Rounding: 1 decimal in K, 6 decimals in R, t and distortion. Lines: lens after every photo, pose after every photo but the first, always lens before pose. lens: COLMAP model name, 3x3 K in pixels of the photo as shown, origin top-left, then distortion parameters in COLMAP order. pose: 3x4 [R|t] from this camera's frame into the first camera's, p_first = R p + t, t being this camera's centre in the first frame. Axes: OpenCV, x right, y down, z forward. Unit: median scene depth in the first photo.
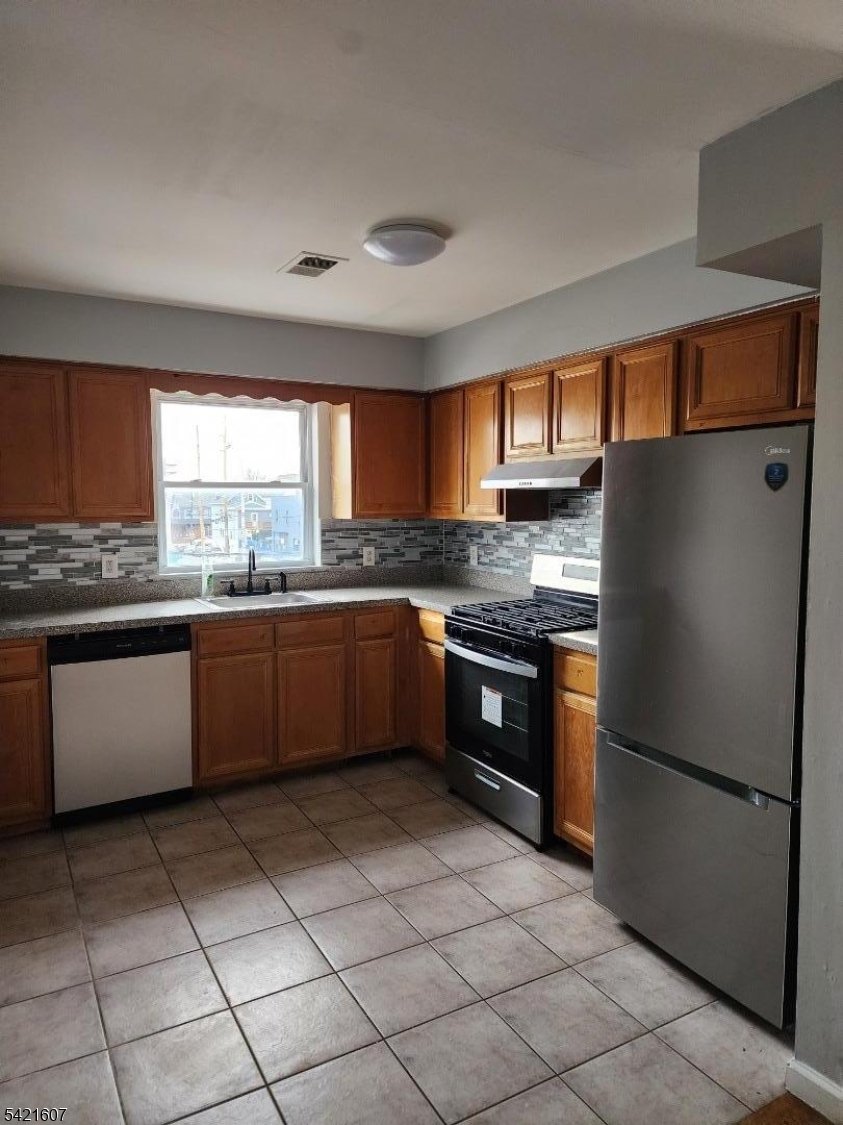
lens RADIAL K [[747.4, 0, 410.3], [0, 747.4, 554.6], [0, 0, 1]] dist [0.136932, -0.135461]
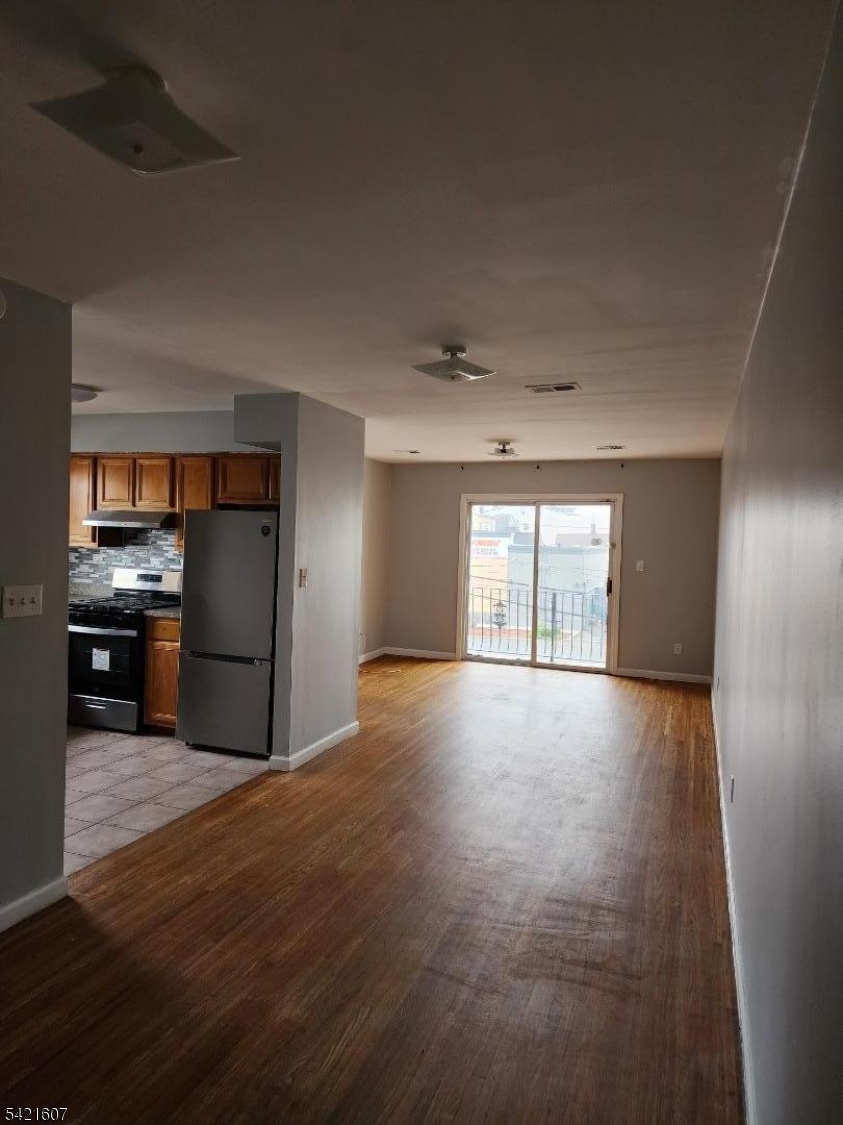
lens RADIAL K [[747.4, 0, 410.3], [0, 747.4, 554.6], [0, 0, 1]] dist [0.136932, -0.135461]
pose [[0.769278, 0.011826, 0.638805, -0.432611], [0.013348, 0.999313, -0.034574, 0.039451], [-0.638775, 0.035124, 0.768592, -0.706655]]
